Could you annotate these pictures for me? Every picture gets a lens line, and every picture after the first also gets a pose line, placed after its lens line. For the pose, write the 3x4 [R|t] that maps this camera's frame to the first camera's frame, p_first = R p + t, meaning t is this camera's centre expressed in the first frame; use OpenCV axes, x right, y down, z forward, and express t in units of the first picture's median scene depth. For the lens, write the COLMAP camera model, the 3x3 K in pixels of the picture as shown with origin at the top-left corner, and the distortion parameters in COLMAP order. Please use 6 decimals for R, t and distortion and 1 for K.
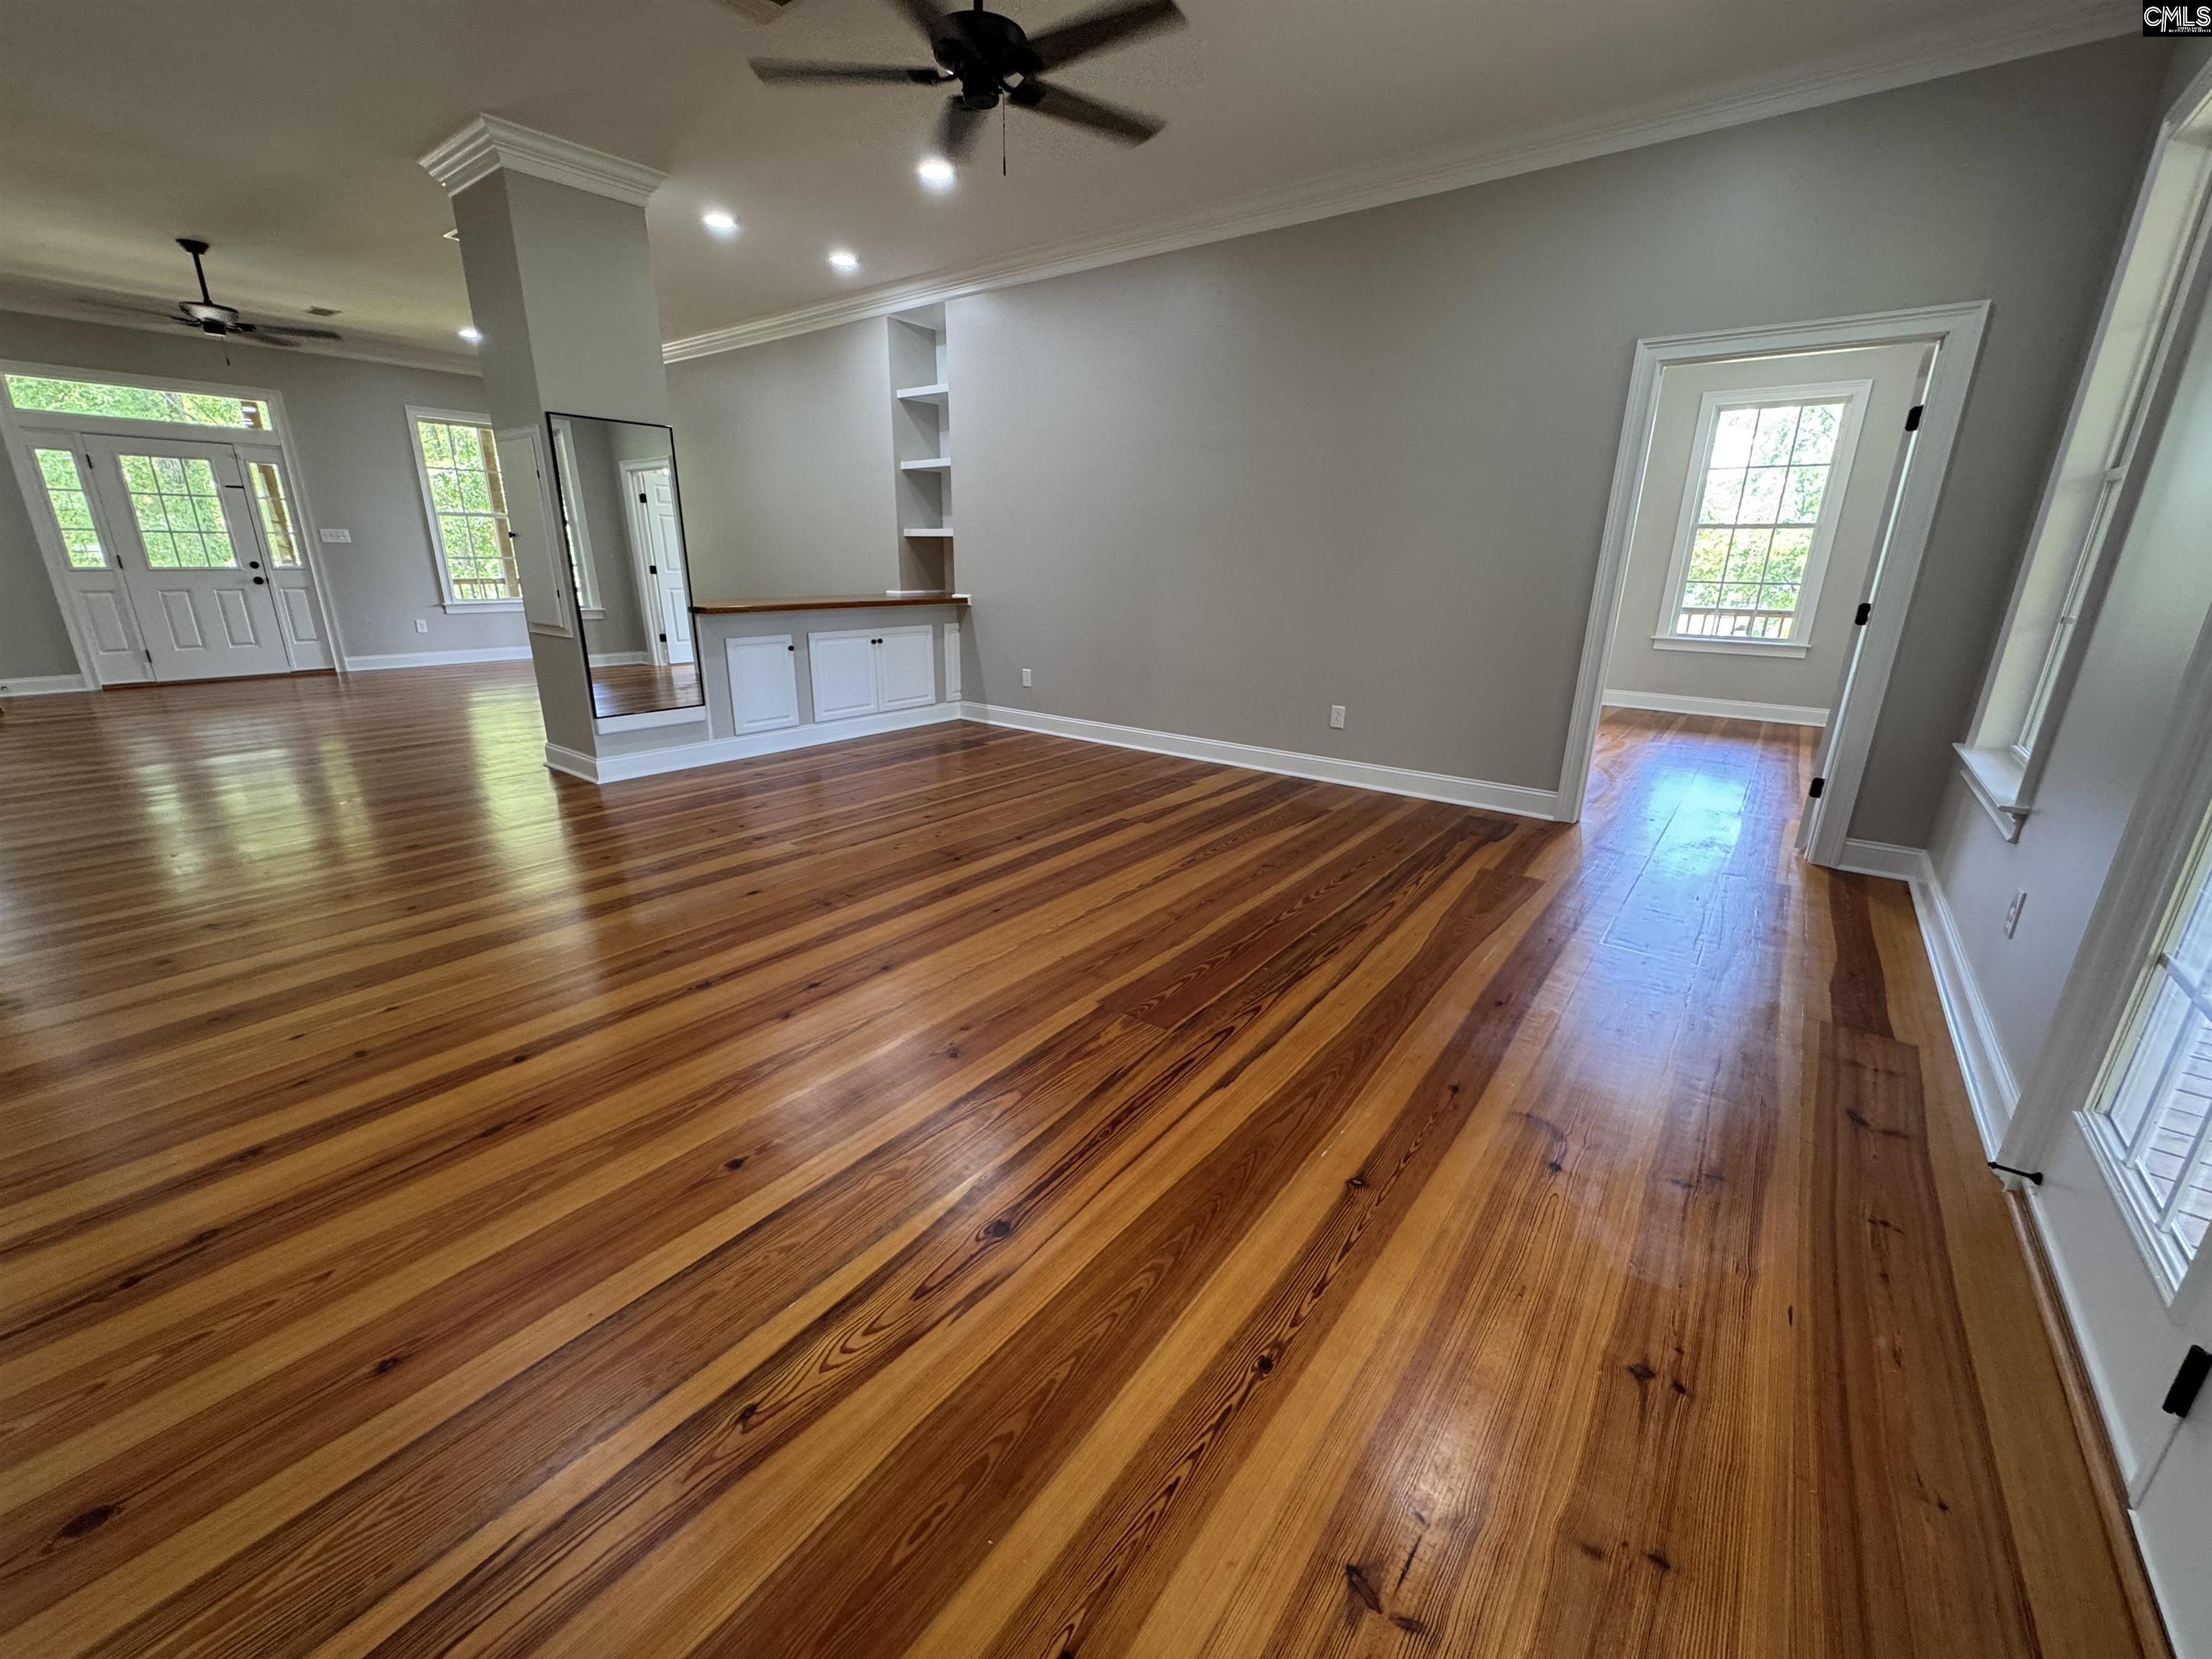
lens RADIAL K [[881.7, 0, 1102.7], [0, 881.7, 832.7], [0, 0, 1]] dist [-0.002149, -0.000015]
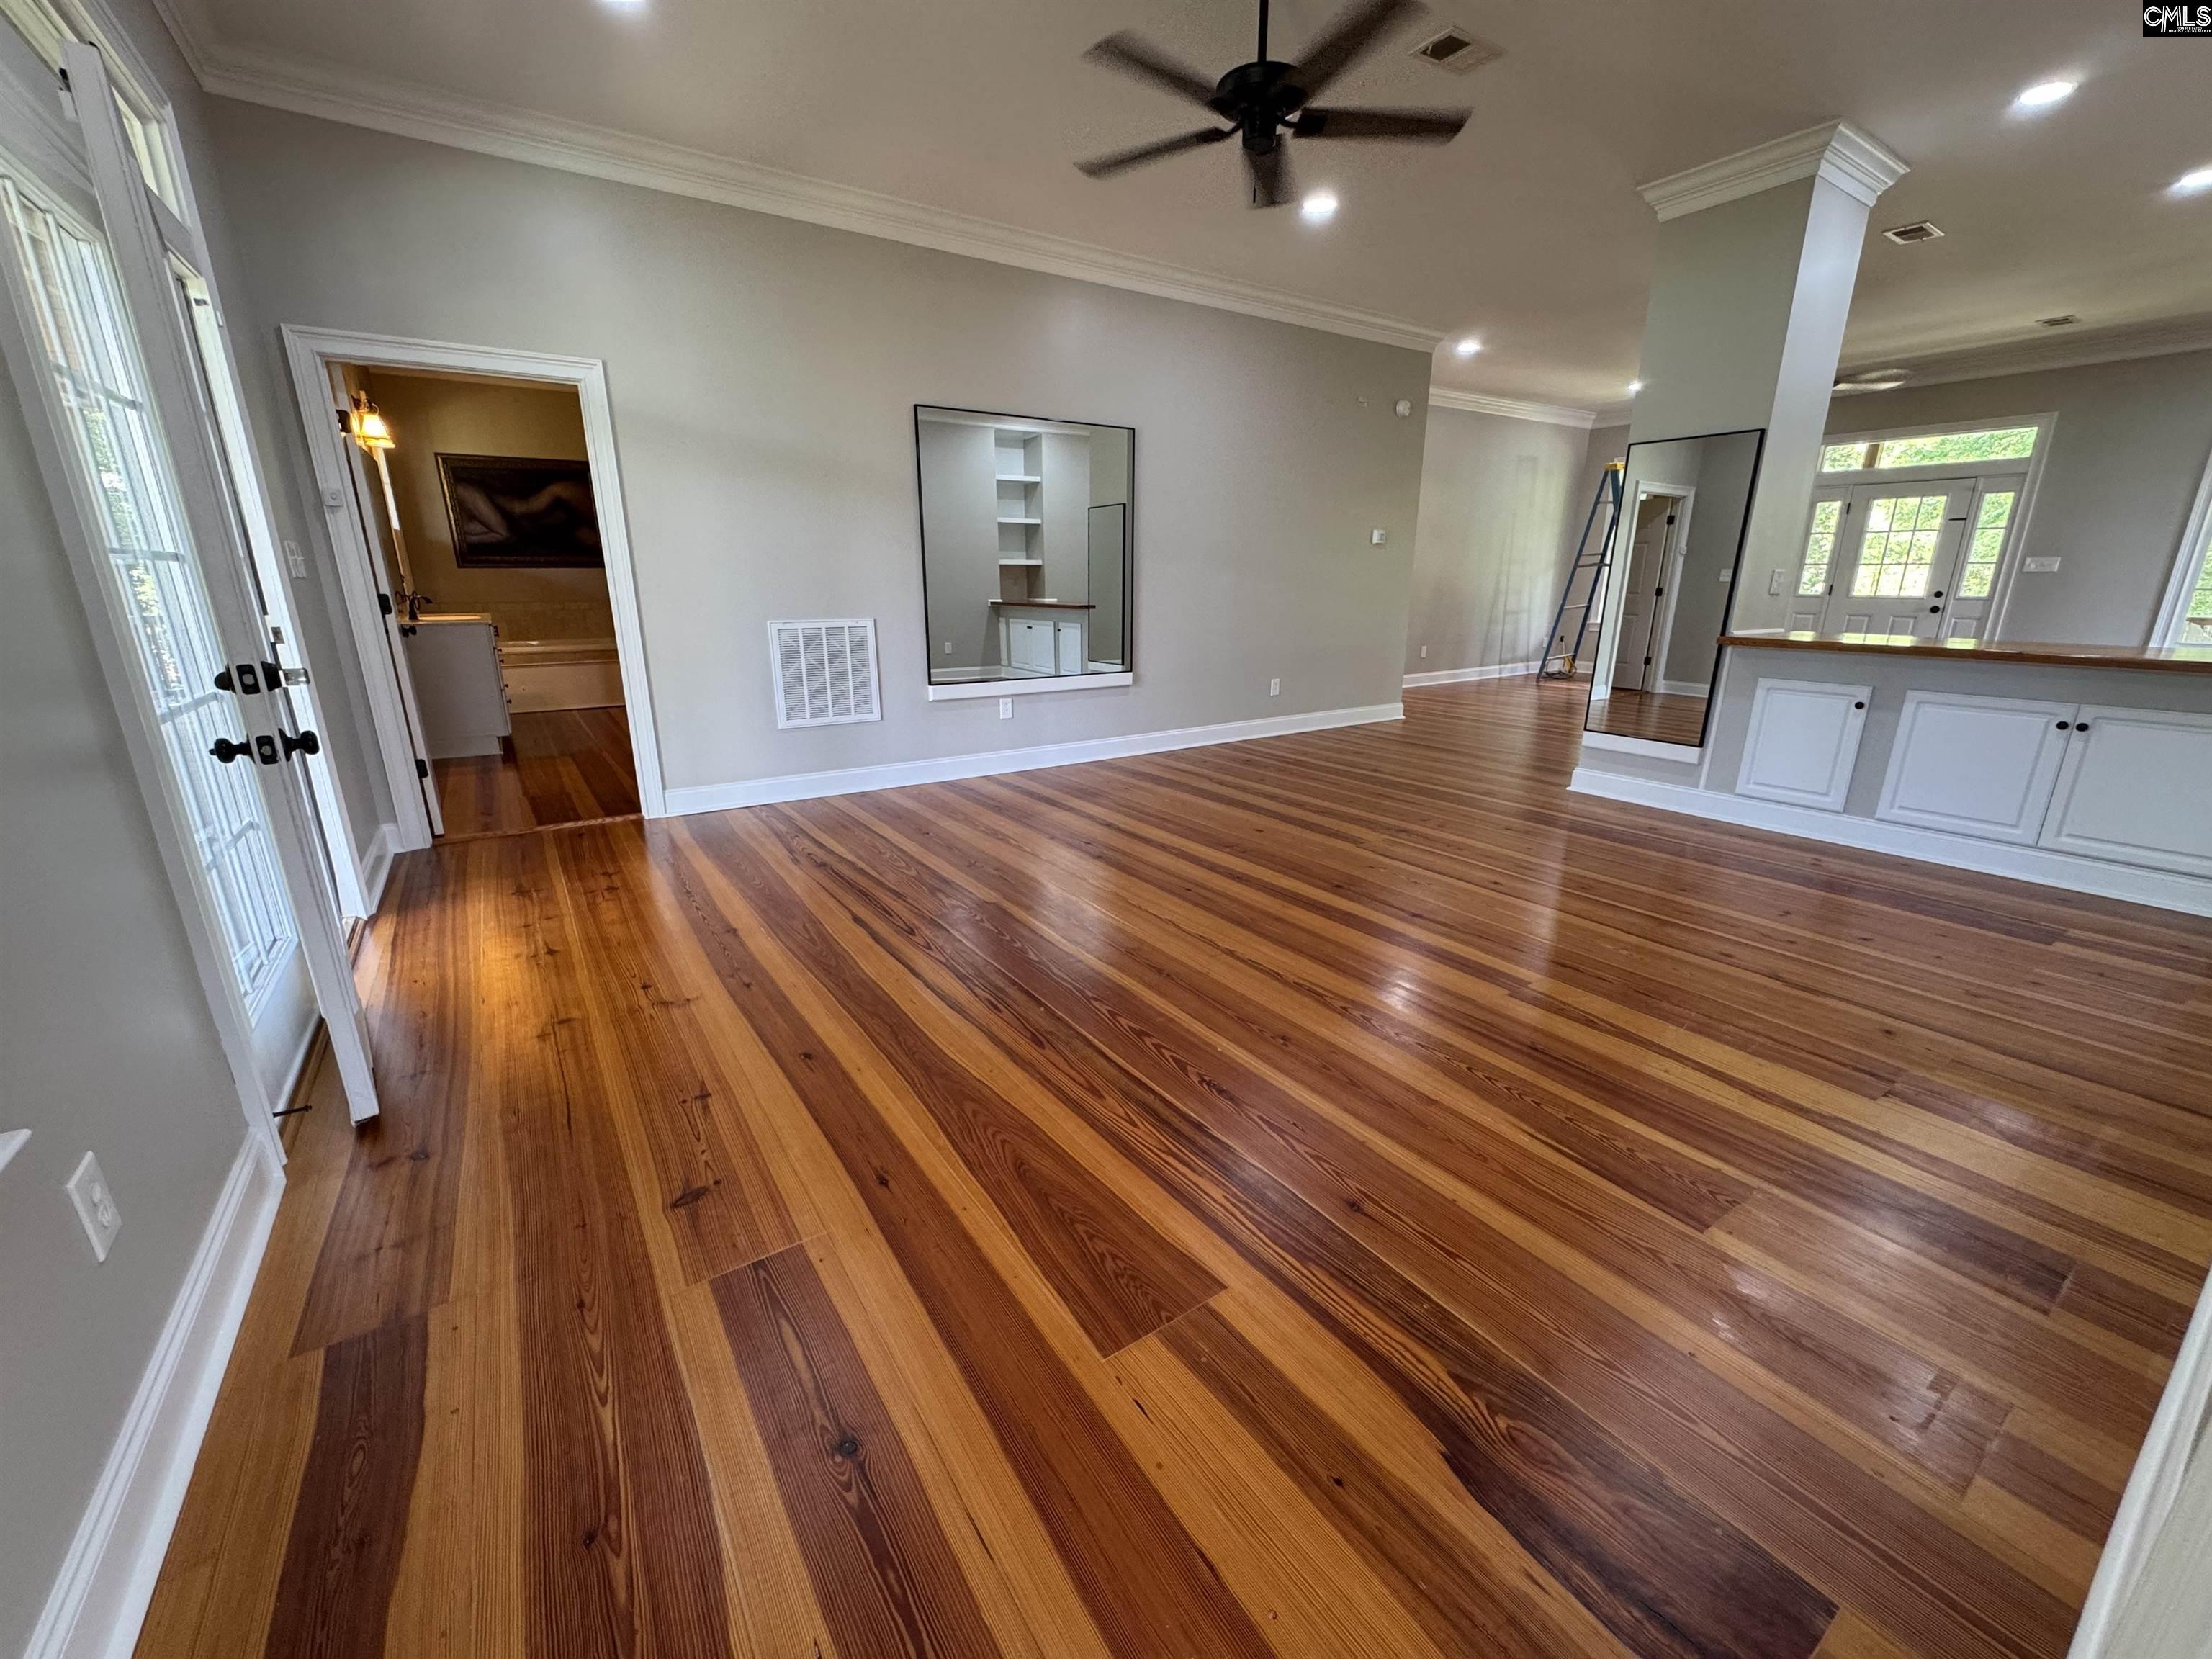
lens RADIAL K [[881.7, 0, 1102.7], [0, 881.7, 832.7], [0, 0, 1]] dist [-0.002149, -0.000015]
pose [[-0.316531, 0.251962, -0.914507, 0.666175], [-0.290937, 0.891826, 0.346412, -0.240346], [0.902864, 0.375715, -0.208986, 0.820541]]
